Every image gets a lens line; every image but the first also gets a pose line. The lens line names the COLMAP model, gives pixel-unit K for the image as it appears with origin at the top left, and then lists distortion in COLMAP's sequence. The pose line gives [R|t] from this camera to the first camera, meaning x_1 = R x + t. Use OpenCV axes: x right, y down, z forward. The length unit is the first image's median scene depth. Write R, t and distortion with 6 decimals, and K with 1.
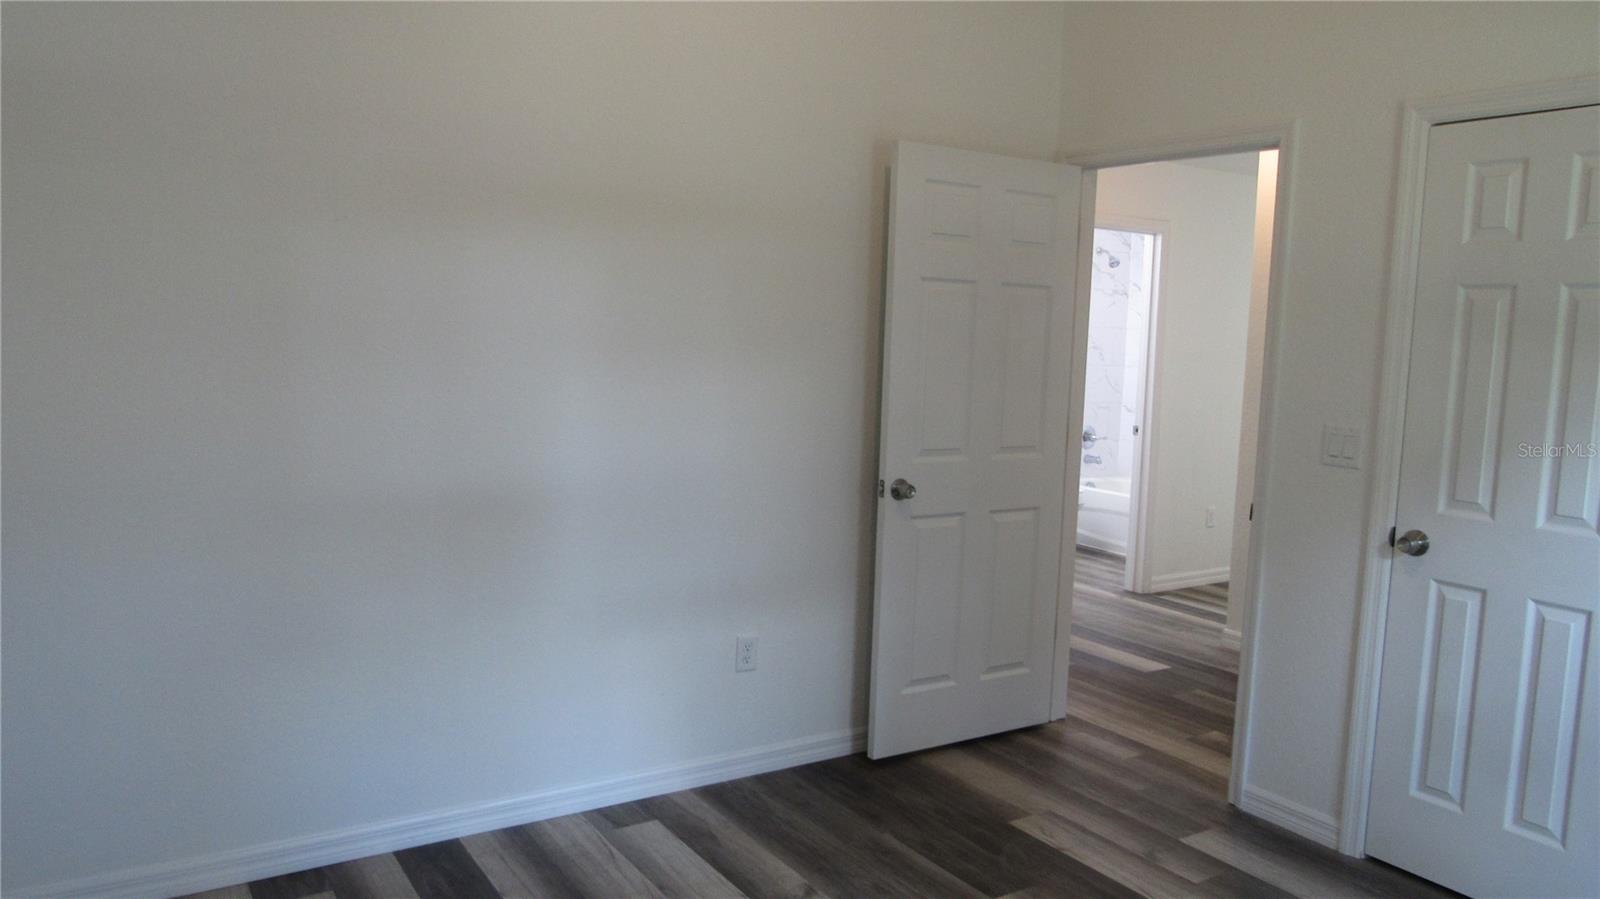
lens RADIAL K [[1143.8, 0, 808.3], [0, 1143.8, 451.4], [0, 0, 1]] dist [-0.038198, 0.012909]
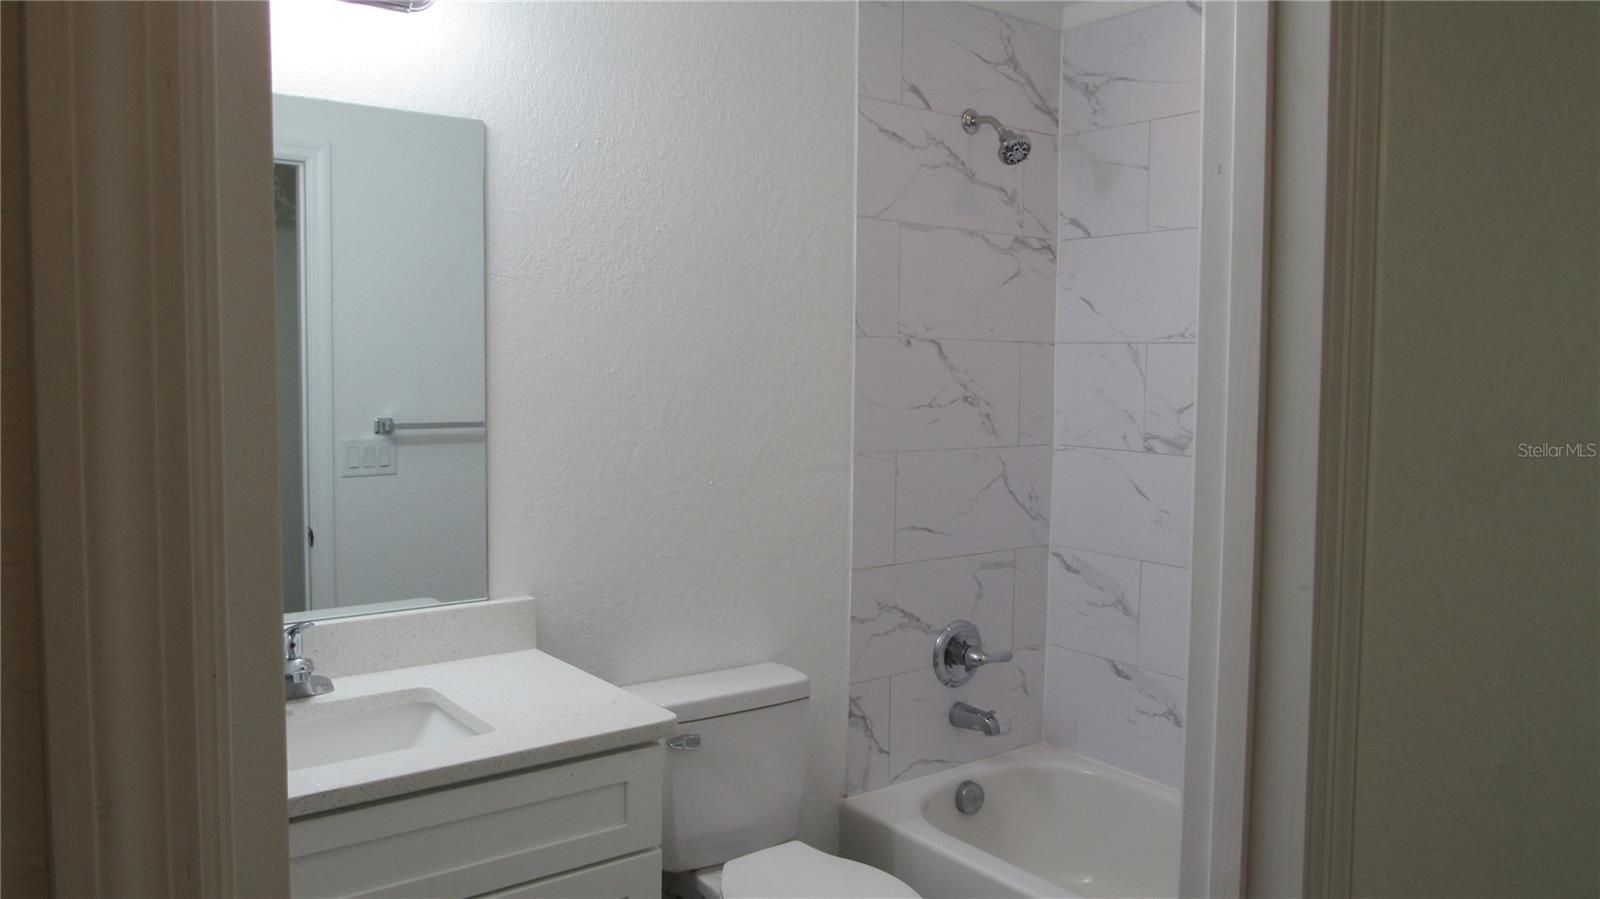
lens RADIAL K [[1143.8, 0, 797.1], [0, 1143.8, 445.4], [0, 0, 1]] dist [-0.038198, 0.012909]
pose [[0.997177, -0.026940, 0.070085, 0.175583], [0.029476, 0.998938, -0.035411, -0.066738], [-0.069056, 0.037376, 0.996912, 0.661102]]
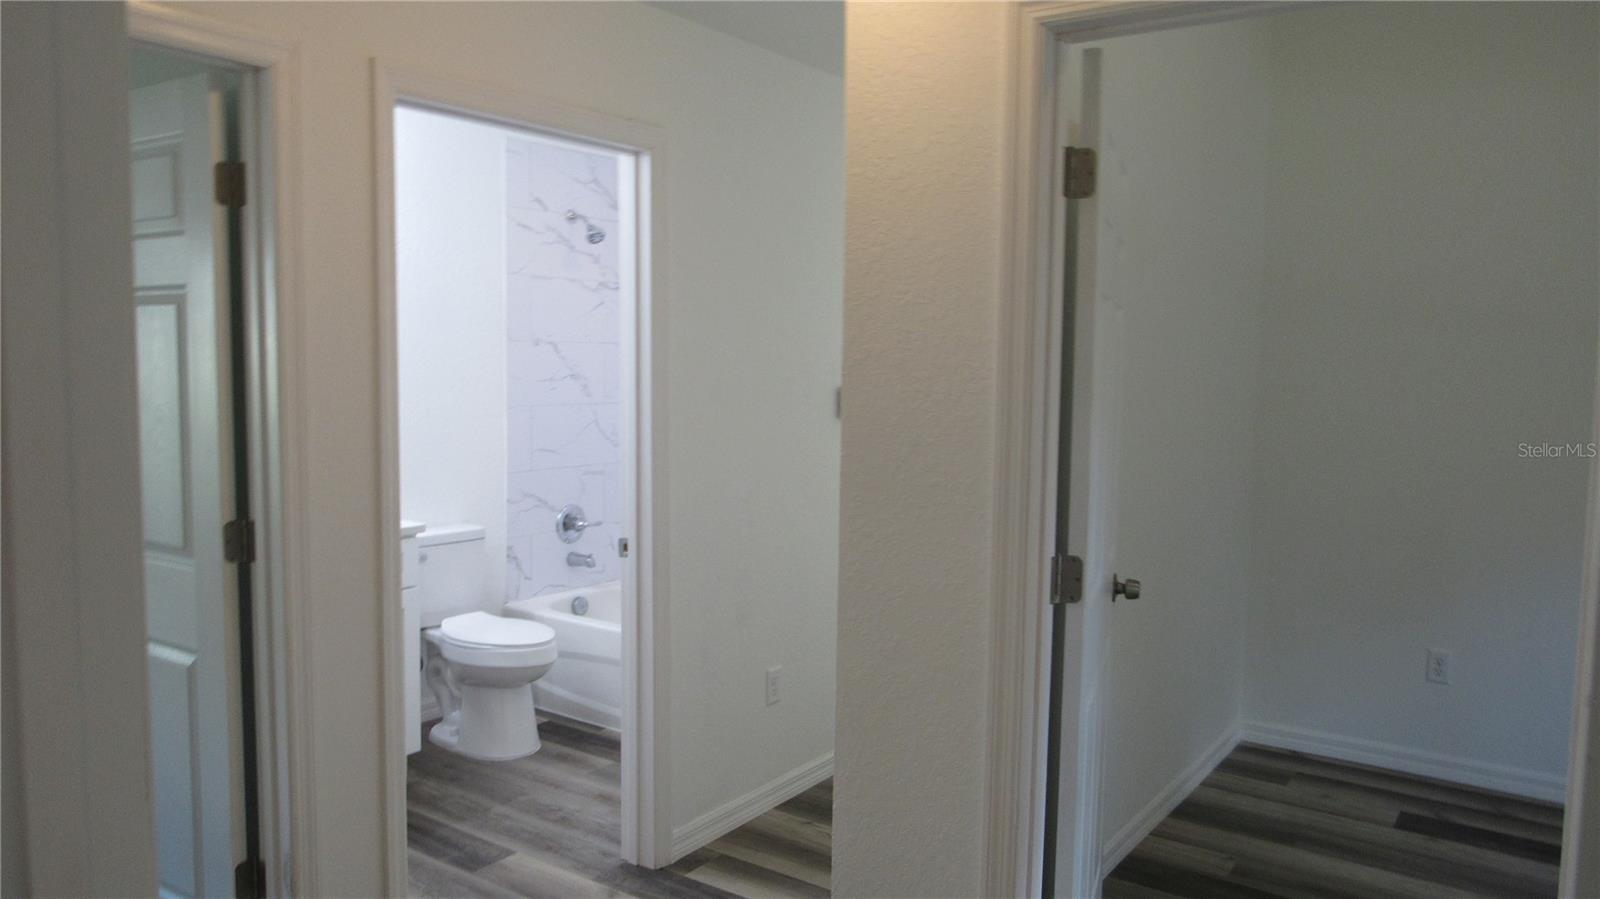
lens RADIAL K [[1143.8, 0, 843.9], [0, 1143.8, 460.1], [0, 0, 1]] dist [-0.038198, 0.012909]
pose [[0.913898, -0.052924, 0.402480, 0.137350], [0.055040, 0.998464, 0.006315, -0.042794], [-0.402196, 0.016381, 0.915407, 0.390733]]
